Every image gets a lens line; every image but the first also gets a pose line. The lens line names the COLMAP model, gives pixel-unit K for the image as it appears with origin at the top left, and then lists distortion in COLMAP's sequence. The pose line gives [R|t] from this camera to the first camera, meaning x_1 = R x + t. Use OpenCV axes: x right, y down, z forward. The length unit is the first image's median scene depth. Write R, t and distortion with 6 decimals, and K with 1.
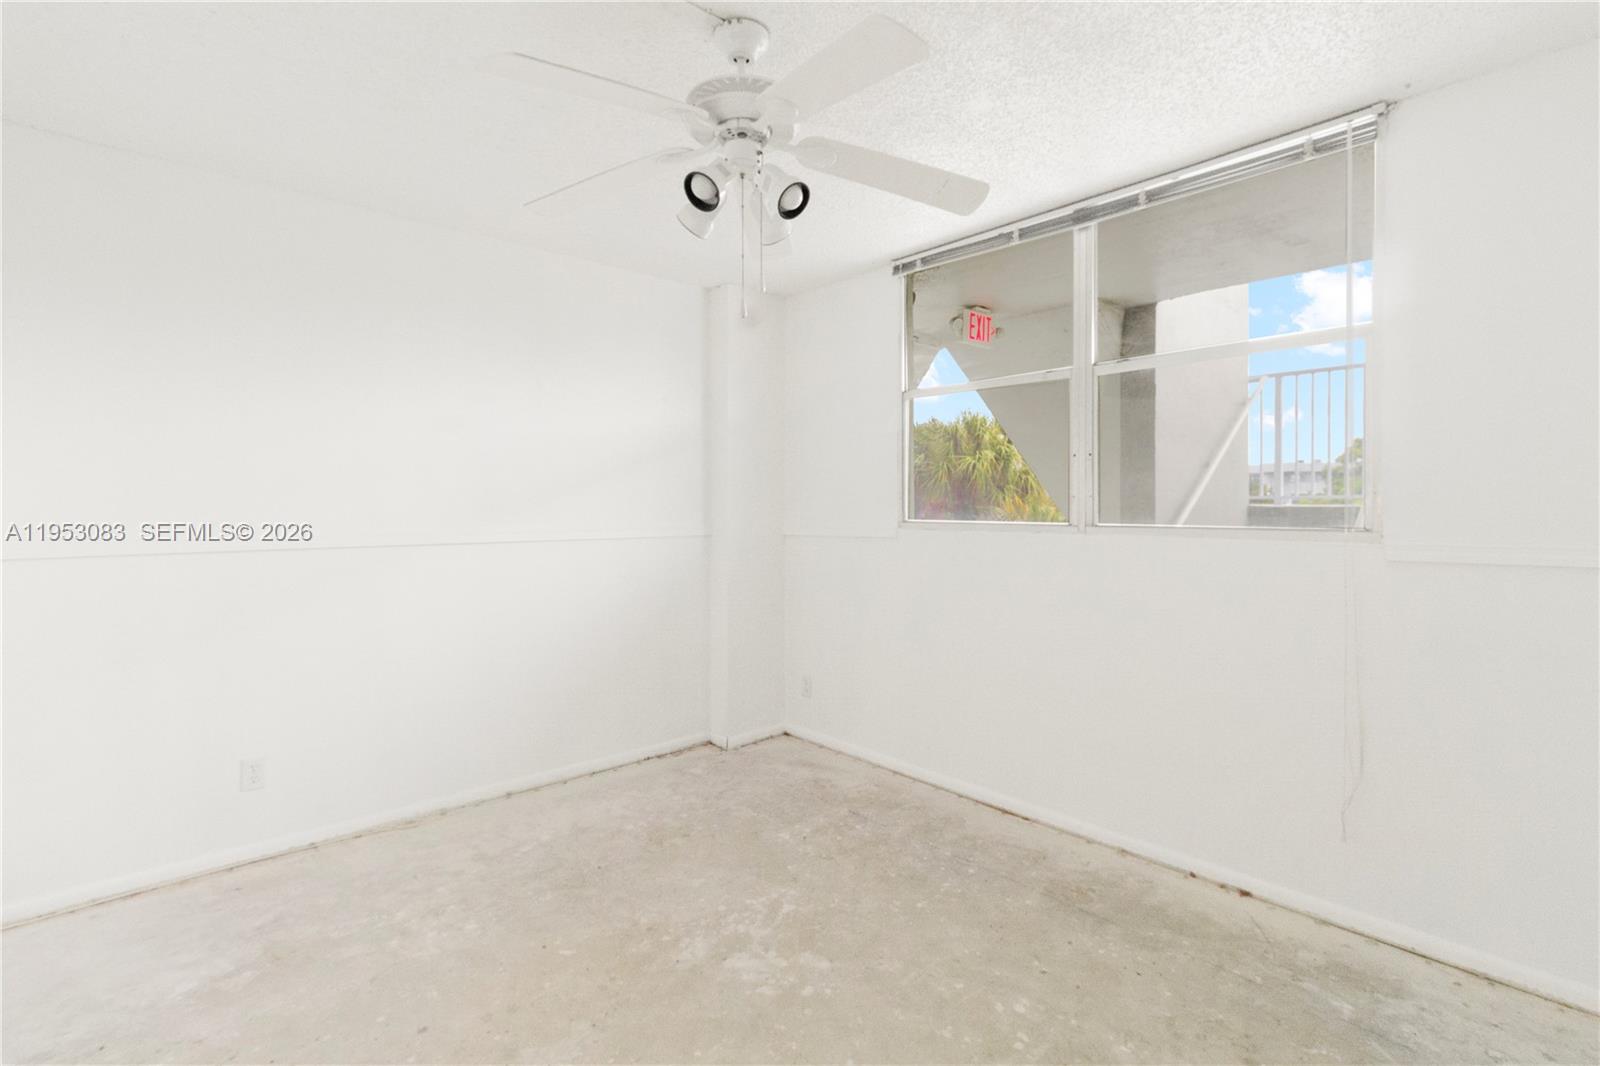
lens RADIAL K [[737.9, 0, 823.3], [0, 737.9, 513.3], [0, 0, 1]] dist [0.005815, -0.000004]
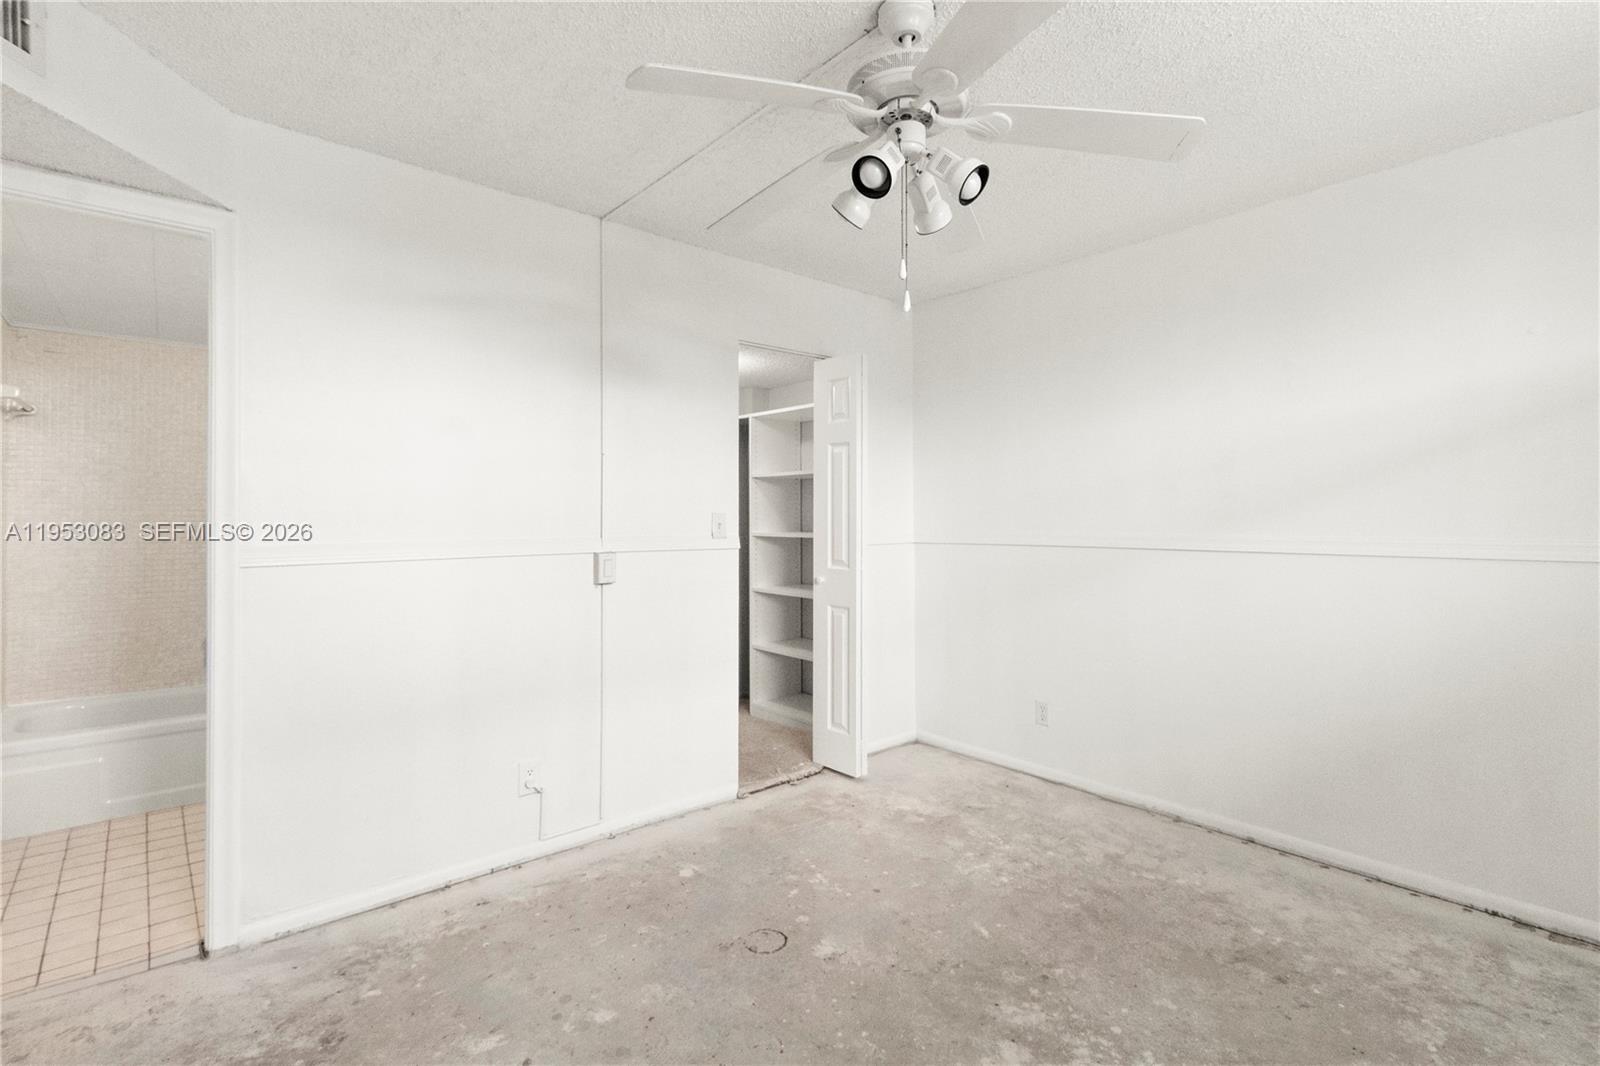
lens RADIAL K [[737.9, 0, 801.2], [0, 737.9, 517.4], [0, 0, 1]] dist [0.005815, -0.000004]
pose [[-0.032170, 0.004168, -0.999474, 0.585299], [-0.004402, 0.999981, 0.004312, -0.002863], [0.999473, 0.004538, -0.032151, 0.628981]]
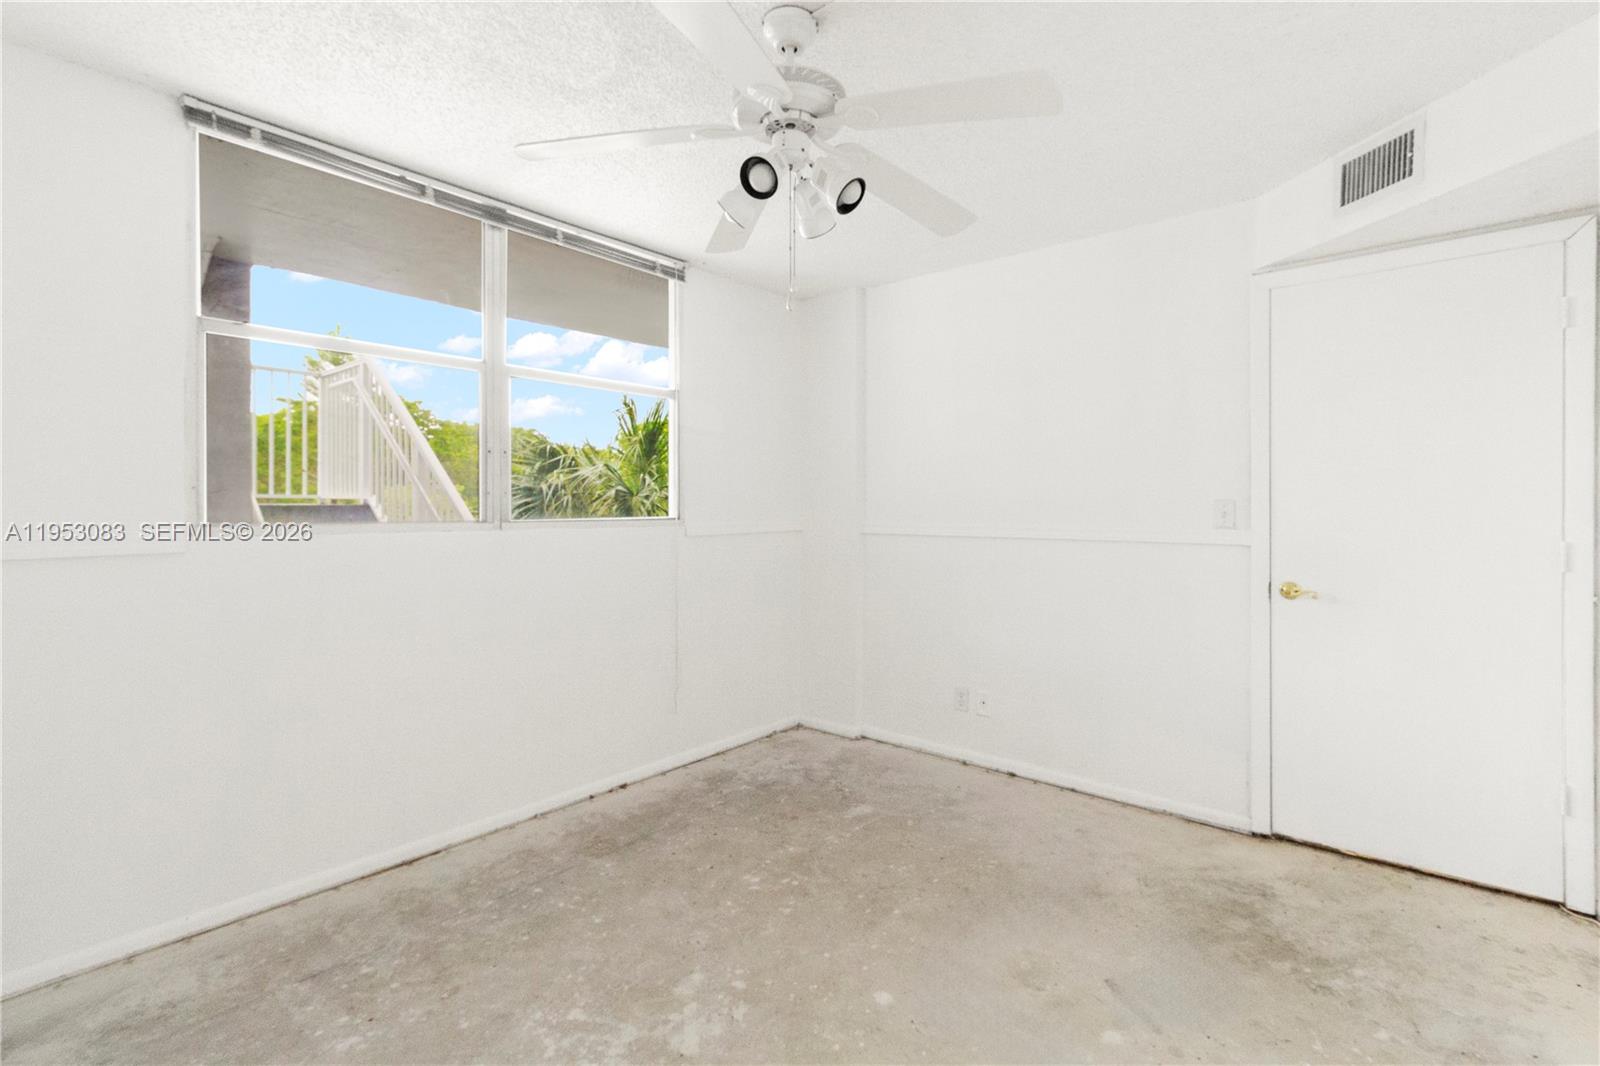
lens RADIAL K [[737.9, 0, 804.8], [0, 737.9, 505.6], [0, 0, 1]] dist [0.005815, -0.000004]
pose [[-0.111196, 0.001768, 0.993797, -0.773213], [0.007878, 0.999969, -0.000898, -0.000111], [-0.993767, 0.007729, -0.111206, 0.766804]]
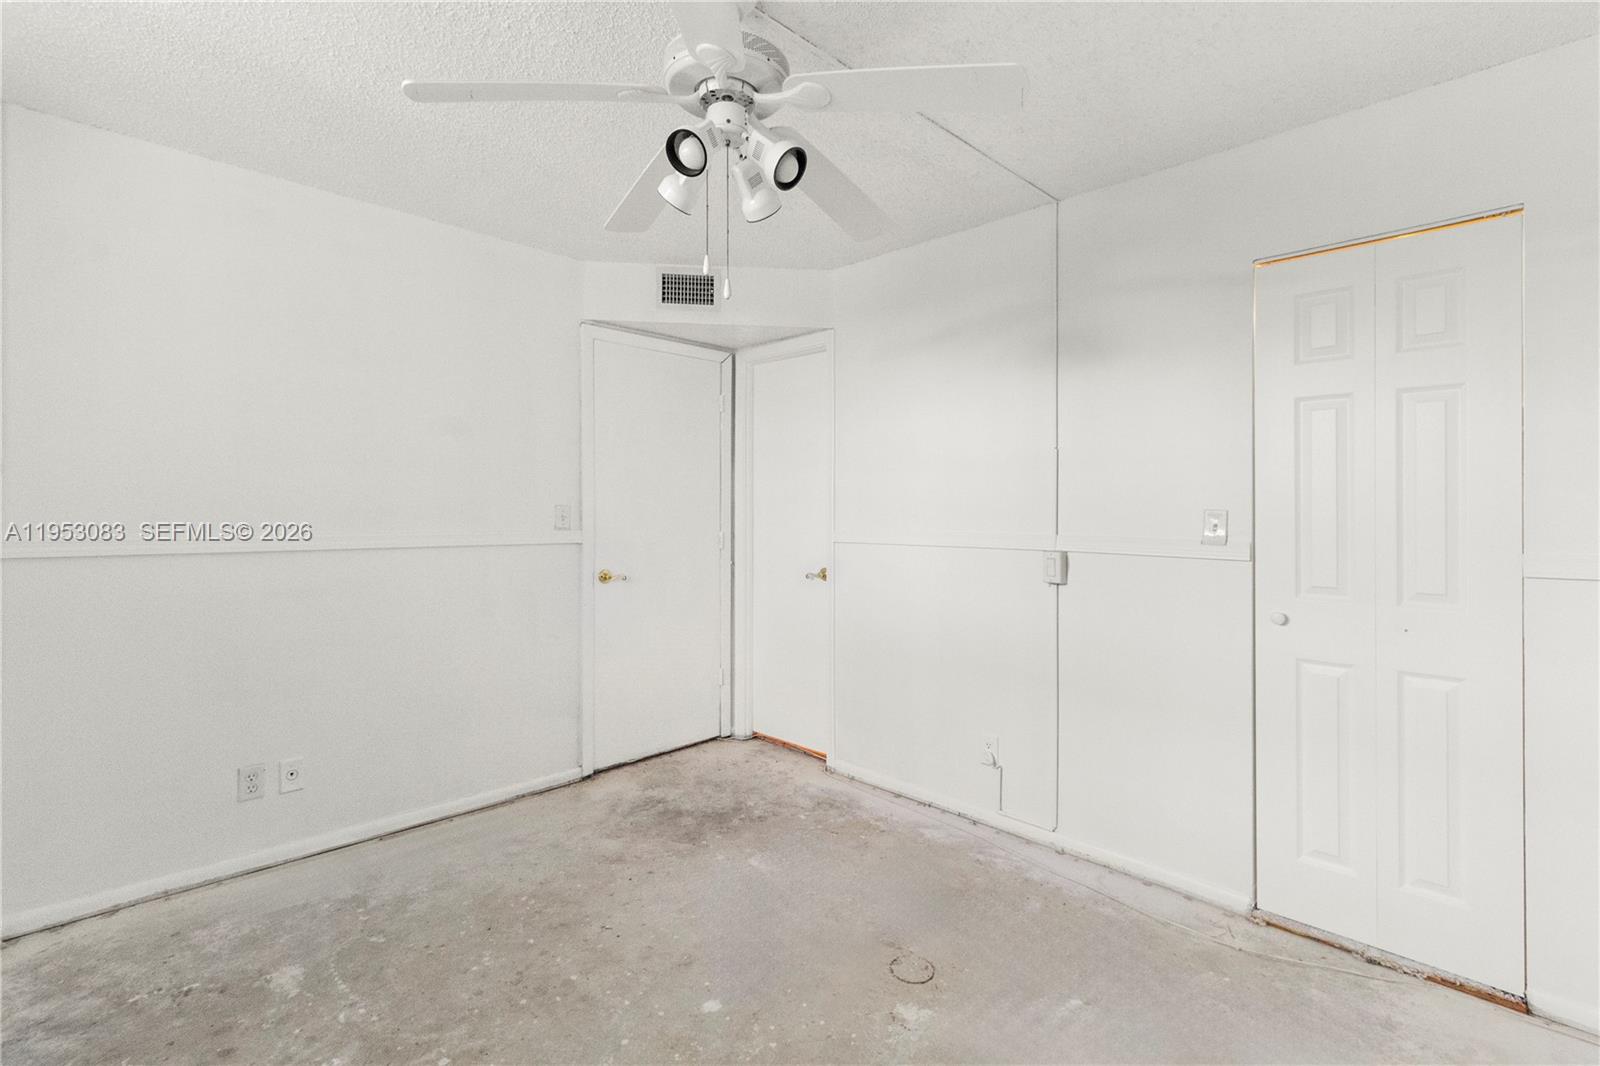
lens RADIAL K [[737.9, 0, 807.6], [0, 737.9, 507.5], [0, 0, 1]] dist [0.005815, -0.000004]
pose [[-0.999125, -0.002049, -0.041776, -0.113674], [-0.001973, 0.999996, -0.001851, -0.000061], [0.041780, -0.001767, -0.999125, 1.341093]]
